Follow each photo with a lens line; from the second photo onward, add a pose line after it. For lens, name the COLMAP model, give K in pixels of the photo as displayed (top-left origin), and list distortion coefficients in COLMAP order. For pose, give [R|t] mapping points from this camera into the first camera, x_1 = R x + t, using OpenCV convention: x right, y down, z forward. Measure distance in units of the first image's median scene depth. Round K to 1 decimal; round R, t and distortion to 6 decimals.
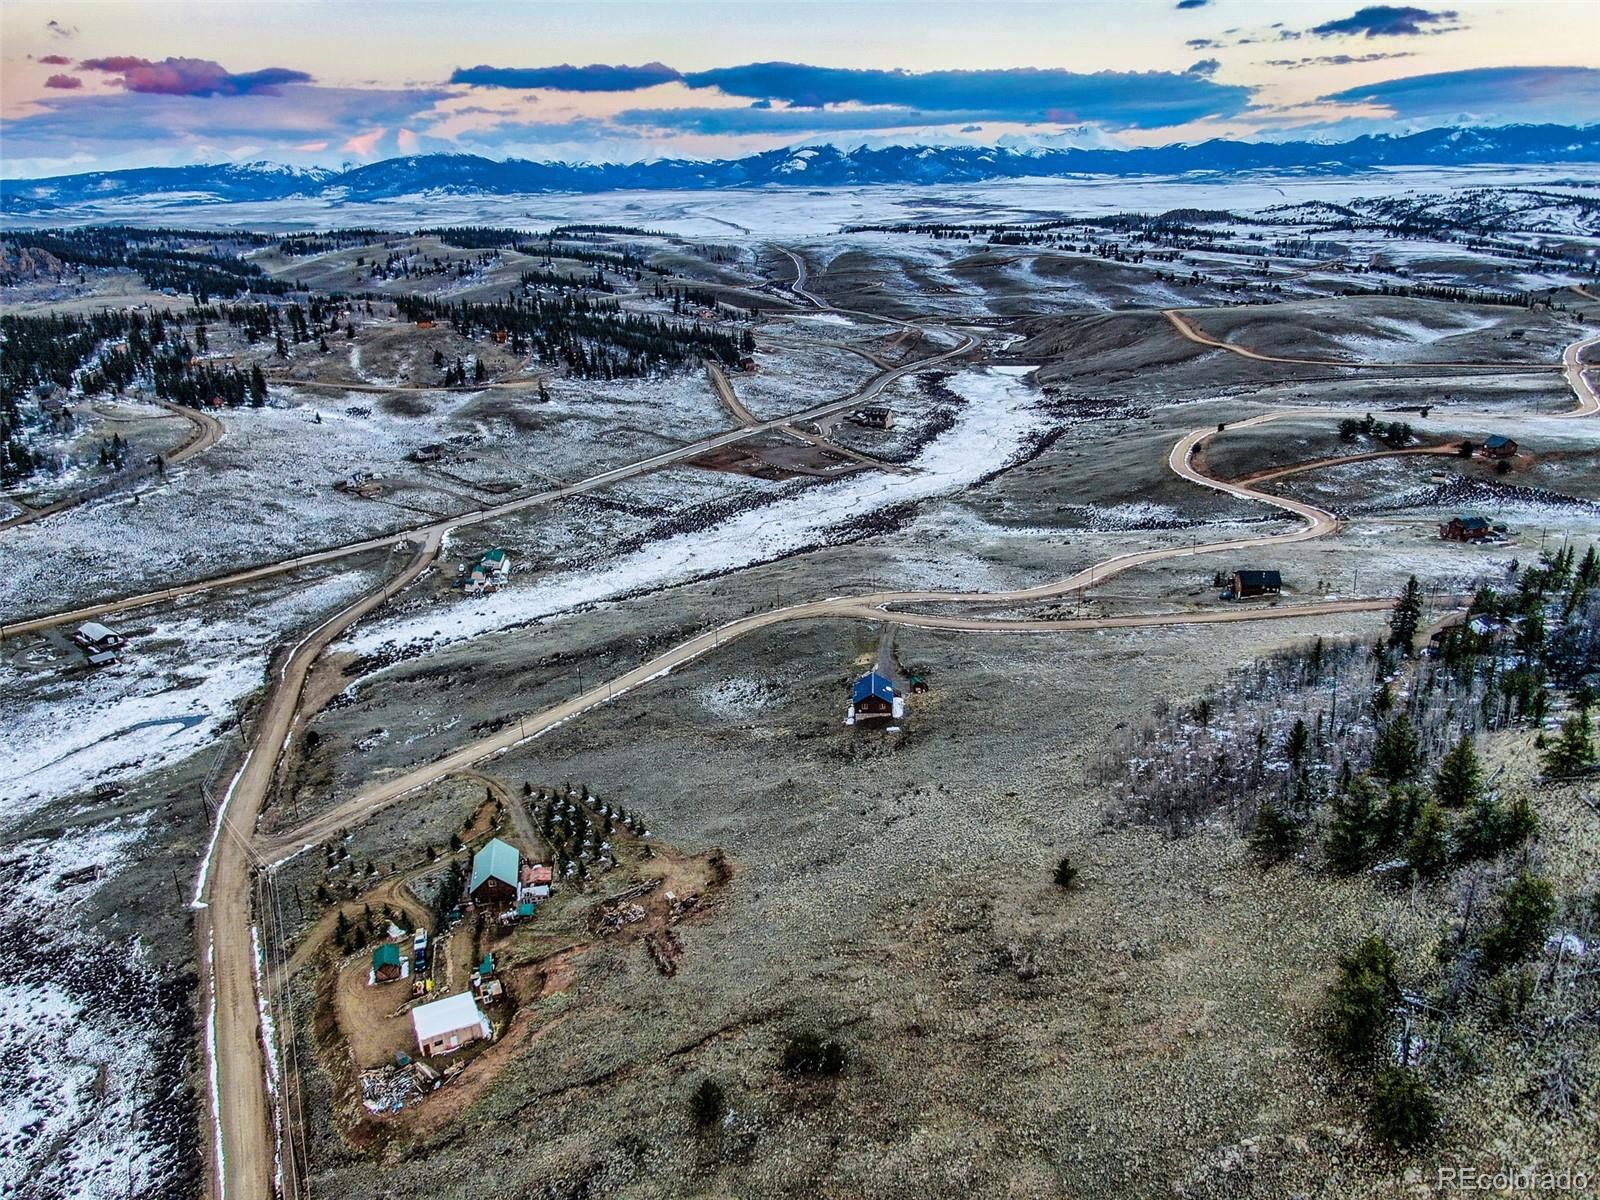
lens RADIAL K [[1106.3, 0, 800.0], [0, 1106.3, 600.0], [0, 0, 1]] dist [-0.004413, -0.005018]
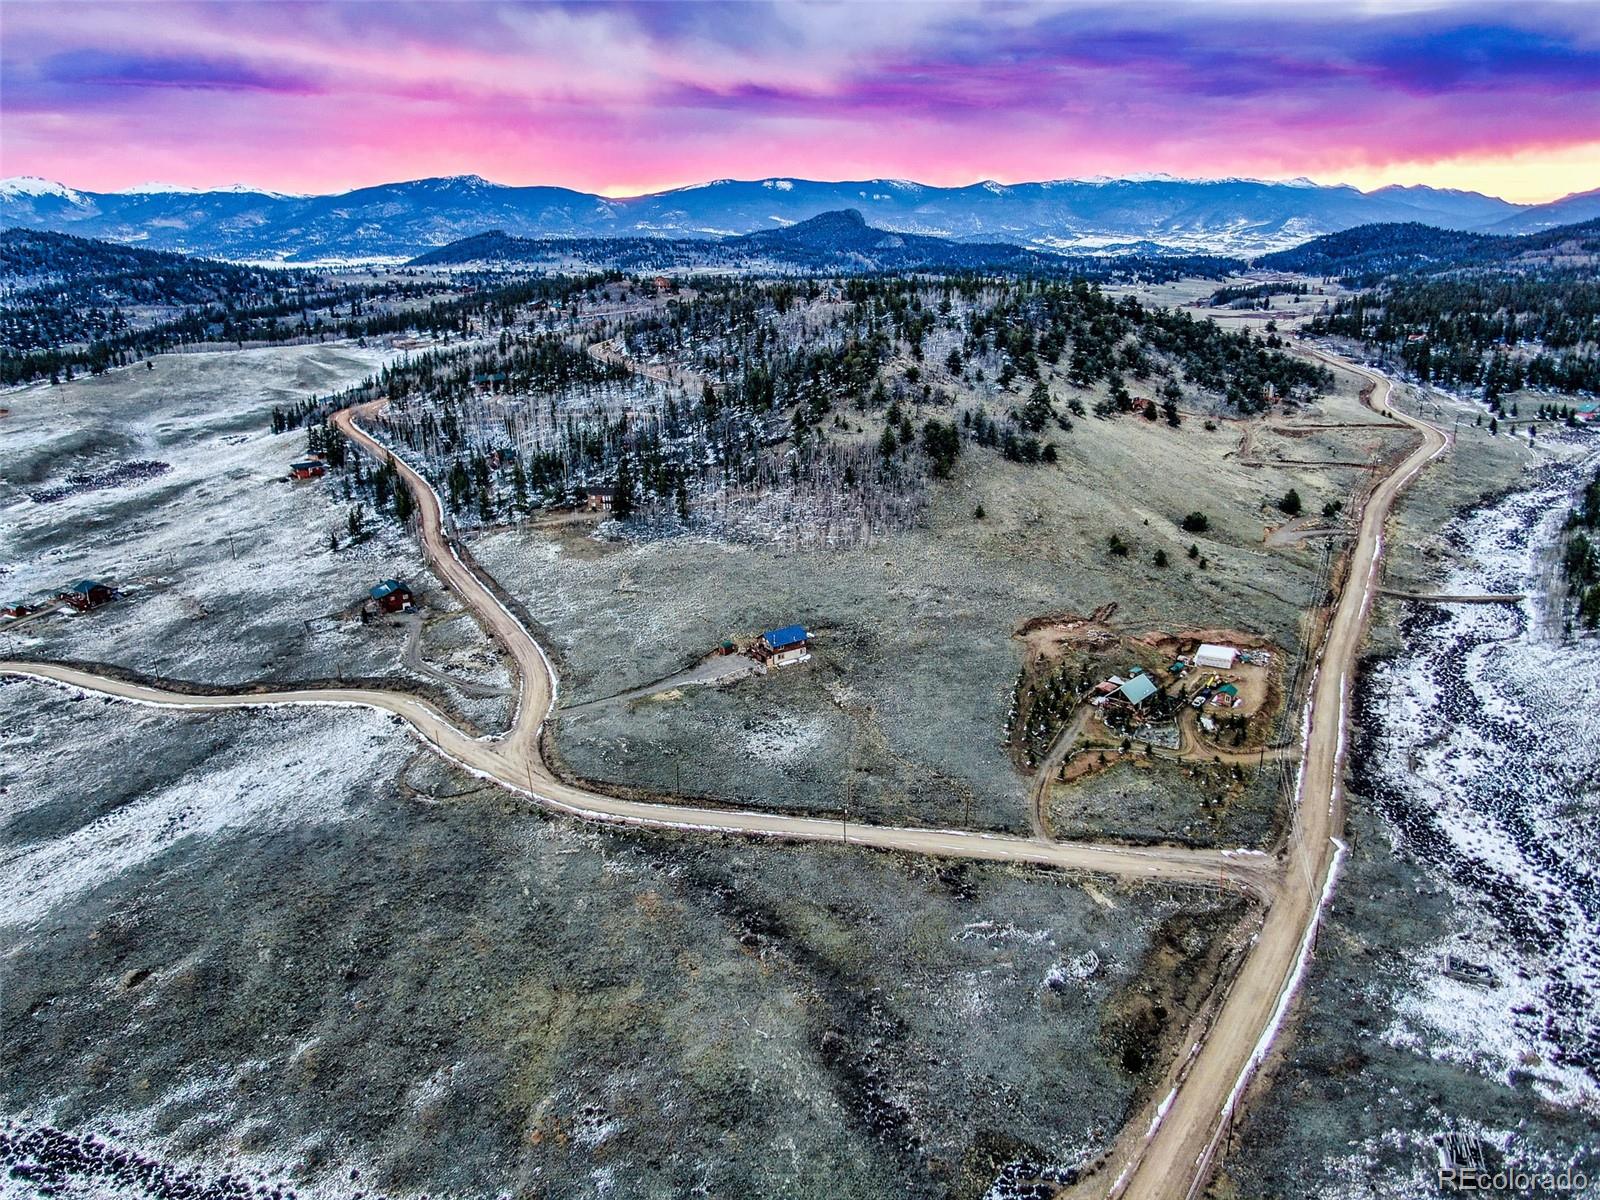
lens RADIAL K [[1106.3, 0, 800.0], [0, 1106.3, 600.0], [0, 0, 1]] dist [-0.004413, -0.005018]
pose [[-0.574856, -0.224355, 0.786896, -1.190667], [0.328473, 0.817516, 0.473046, -0.693504], [-0.749431, 0.530407, -0.396260, 1.943559]]
